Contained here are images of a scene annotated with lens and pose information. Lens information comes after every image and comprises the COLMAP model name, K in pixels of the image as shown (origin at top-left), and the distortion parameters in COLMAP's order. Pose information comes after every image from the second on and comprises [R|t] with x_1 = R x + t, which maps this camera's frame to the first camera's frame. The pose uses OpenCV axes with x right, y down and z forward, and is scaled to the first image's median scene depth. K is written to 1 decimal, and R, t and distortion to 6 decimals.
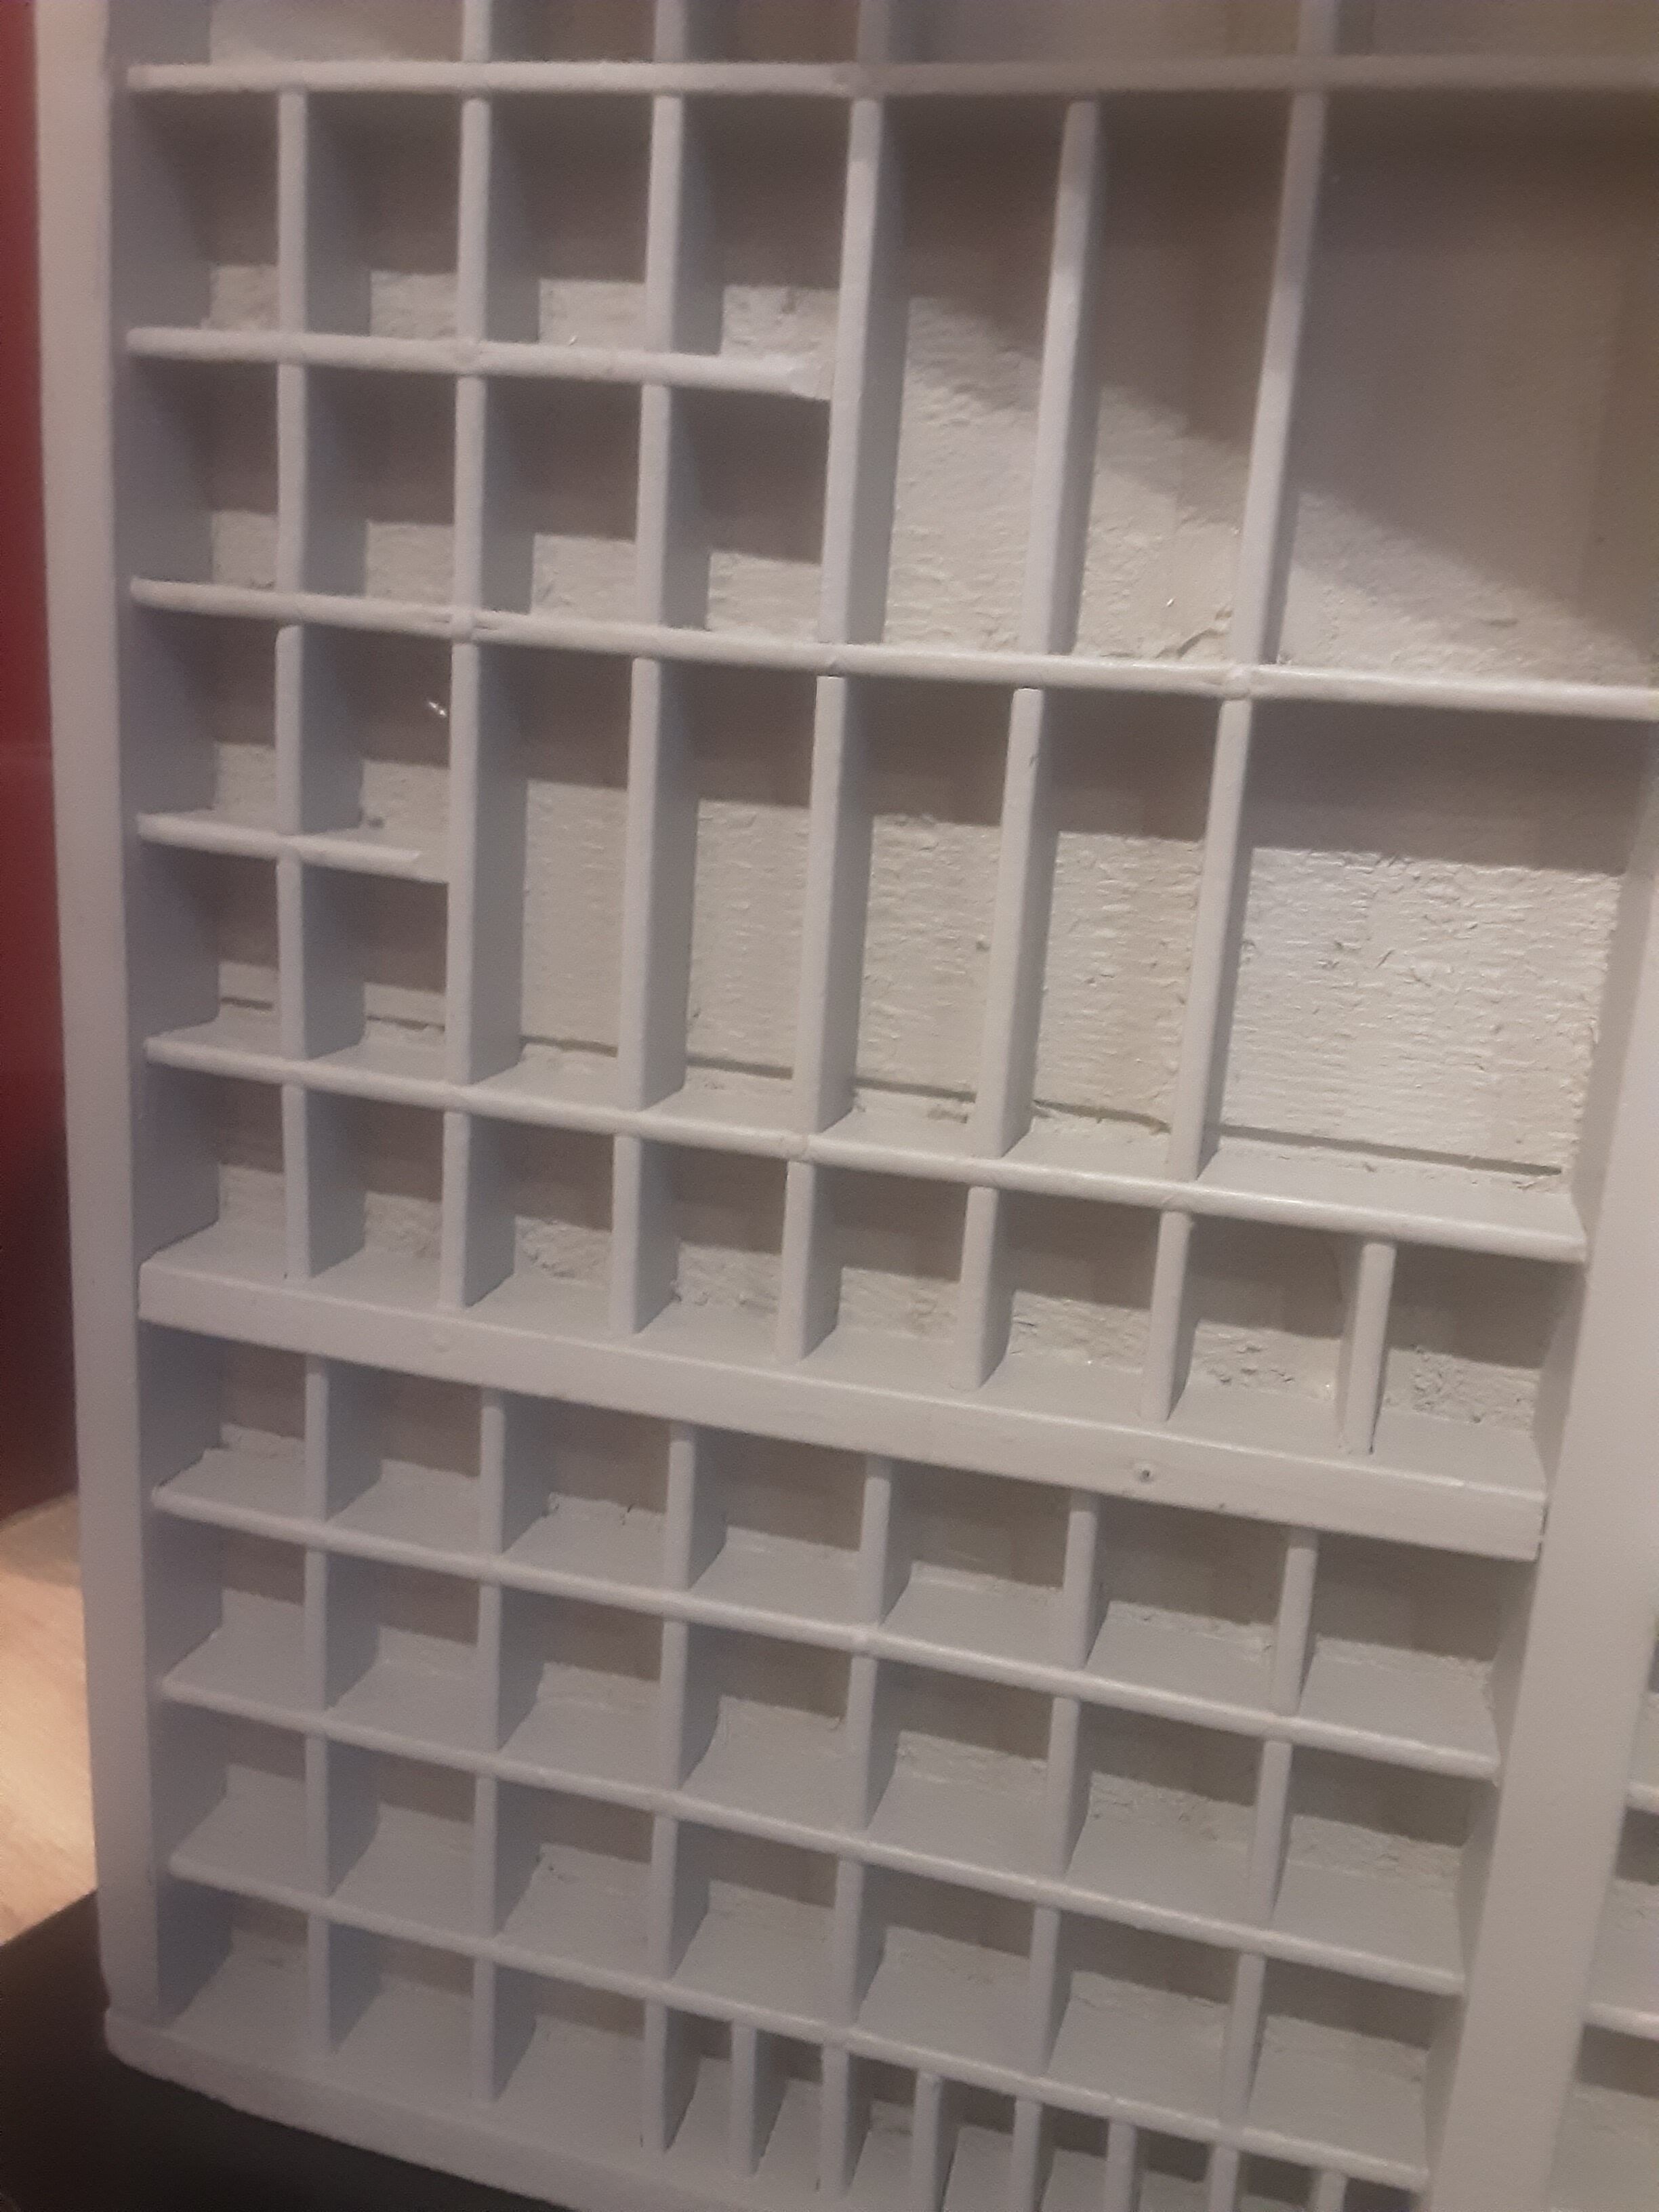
lens RADIAL K [[1786.6, 0, 848.1], [0, 1786.6, 1095.5], [0, 0, 1]] dist [0.140667, -0.233684]
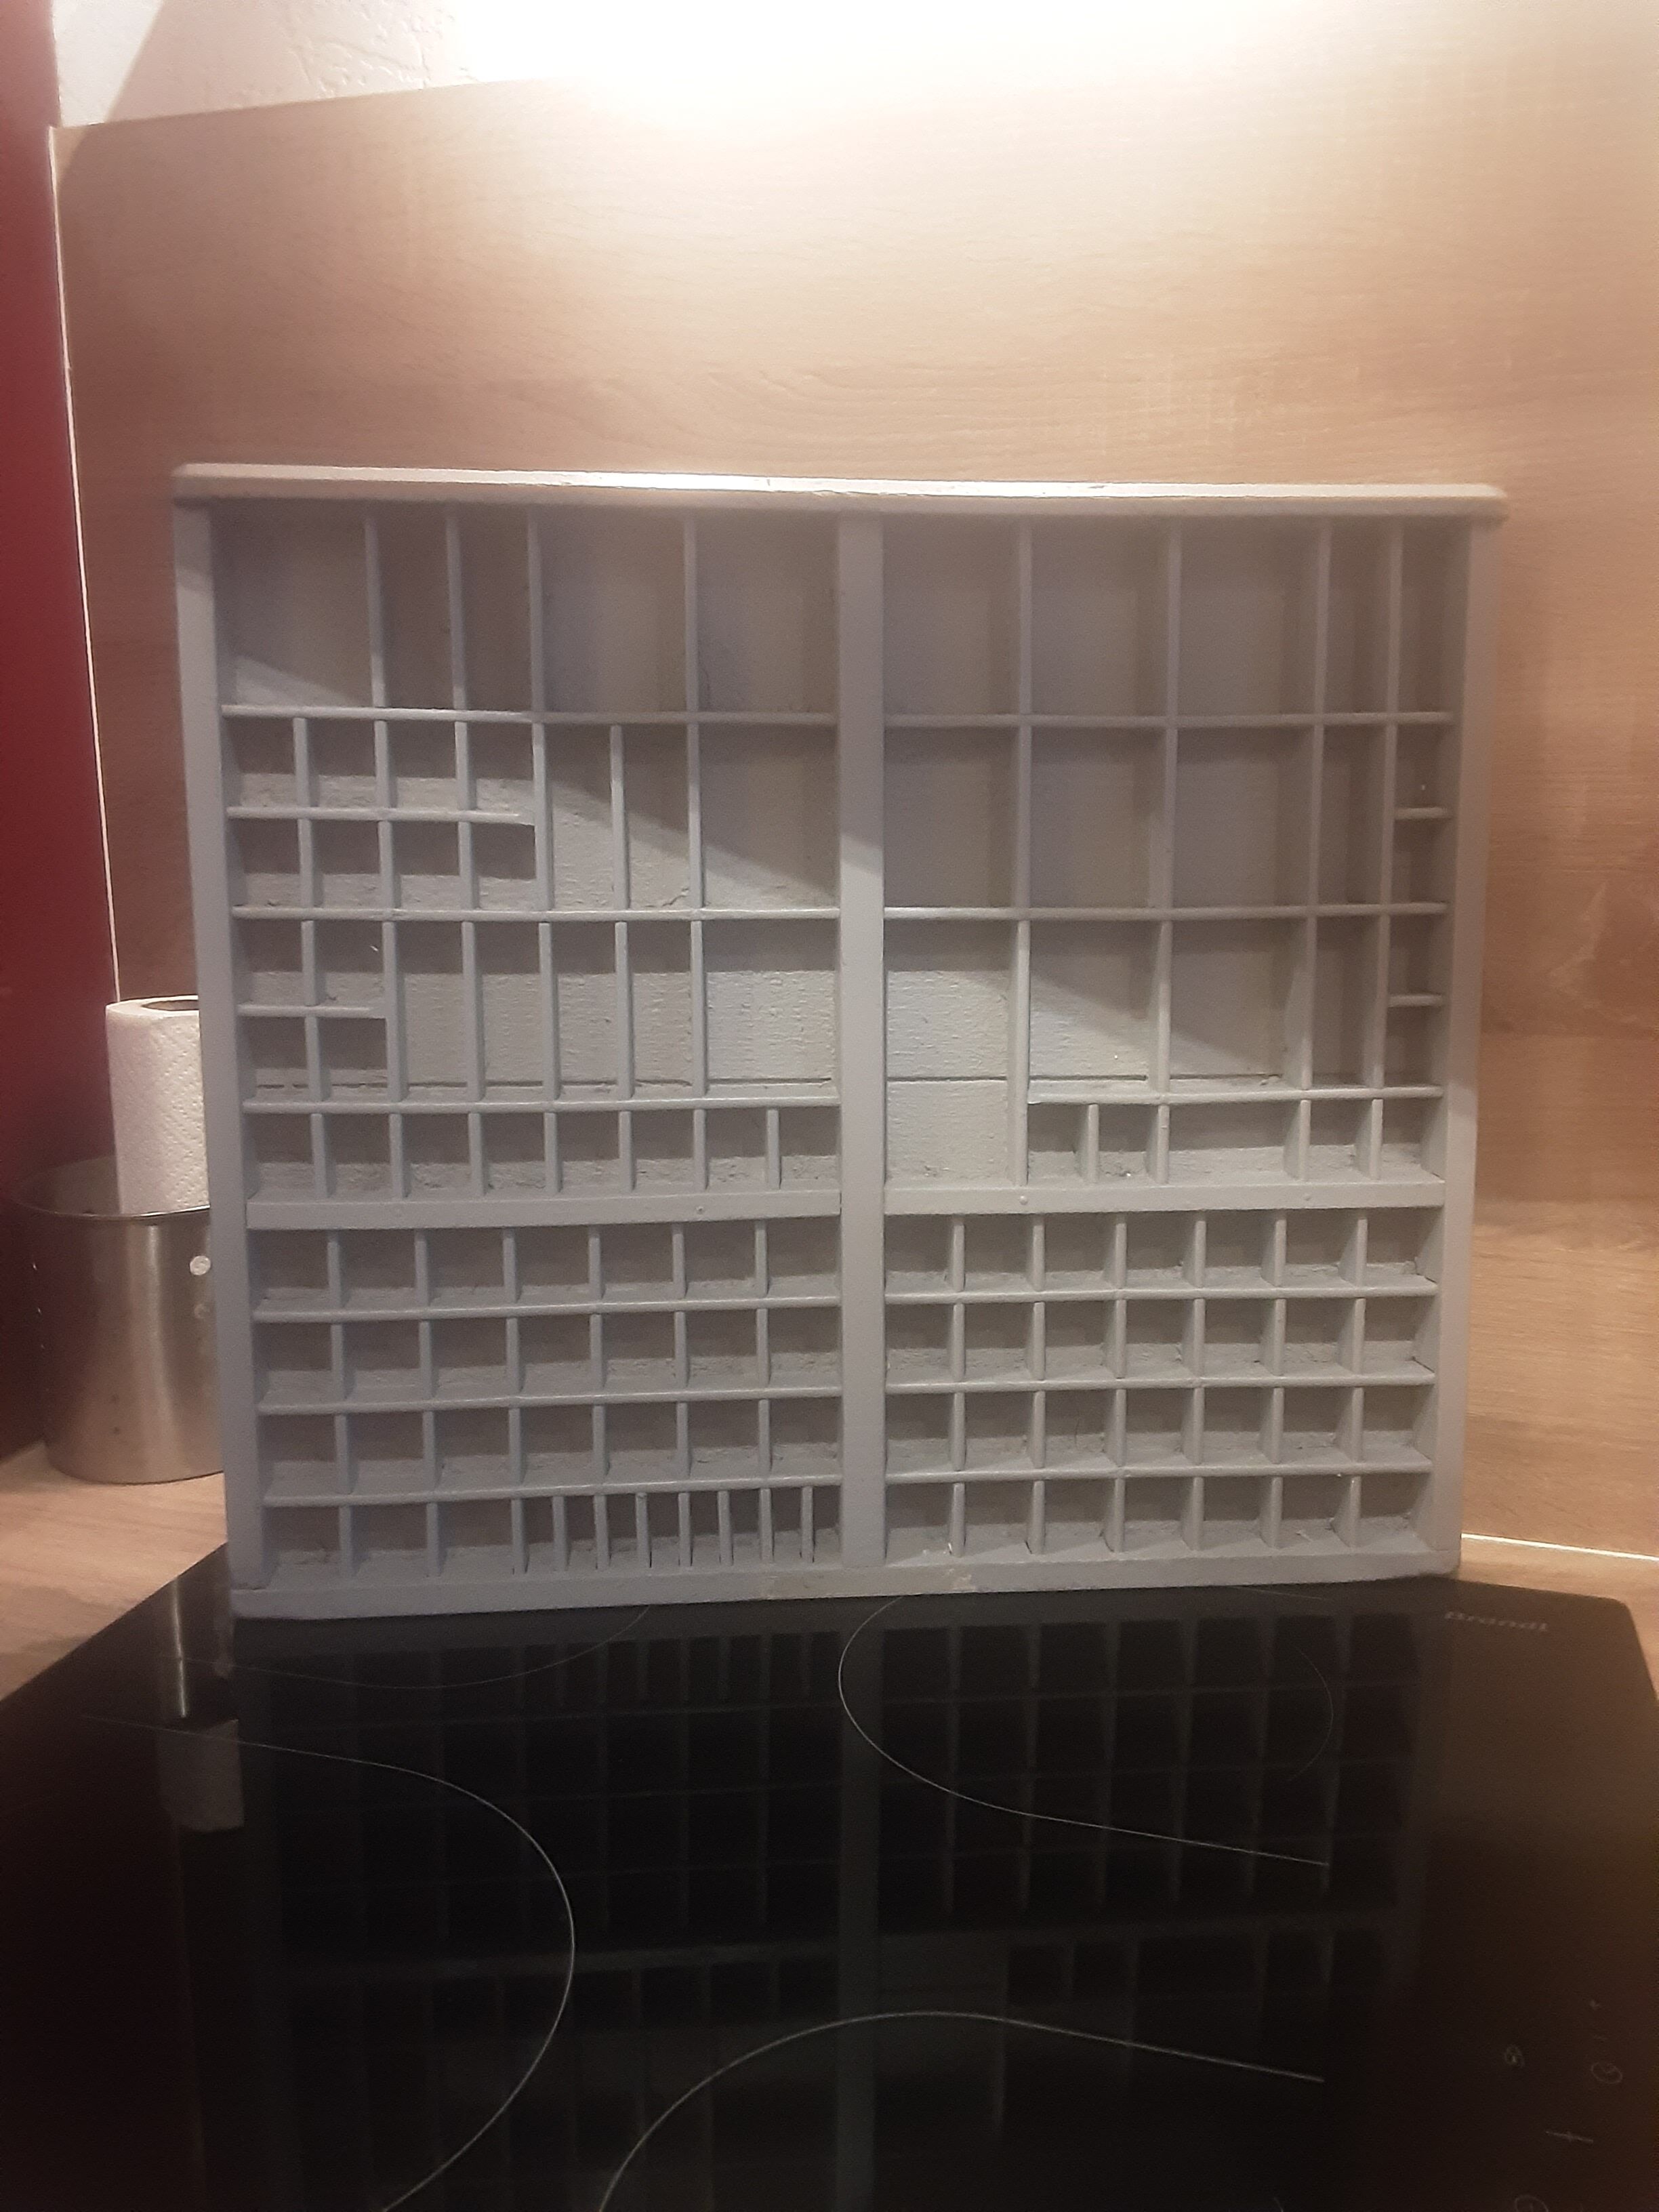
lens RADIAL K [[1786.6, 0, 848.1], [0, 1786.6, 1095.5], [0, 0, 1]] dist [0.140667, -0.233684]
pose [[0.939257, -0.116076, 0.322990, -0.454674], [0.144762, 0.987251, -0.066170, 0.246496], [-0.311191, 0.108907, 0.944086, -1.542193]]
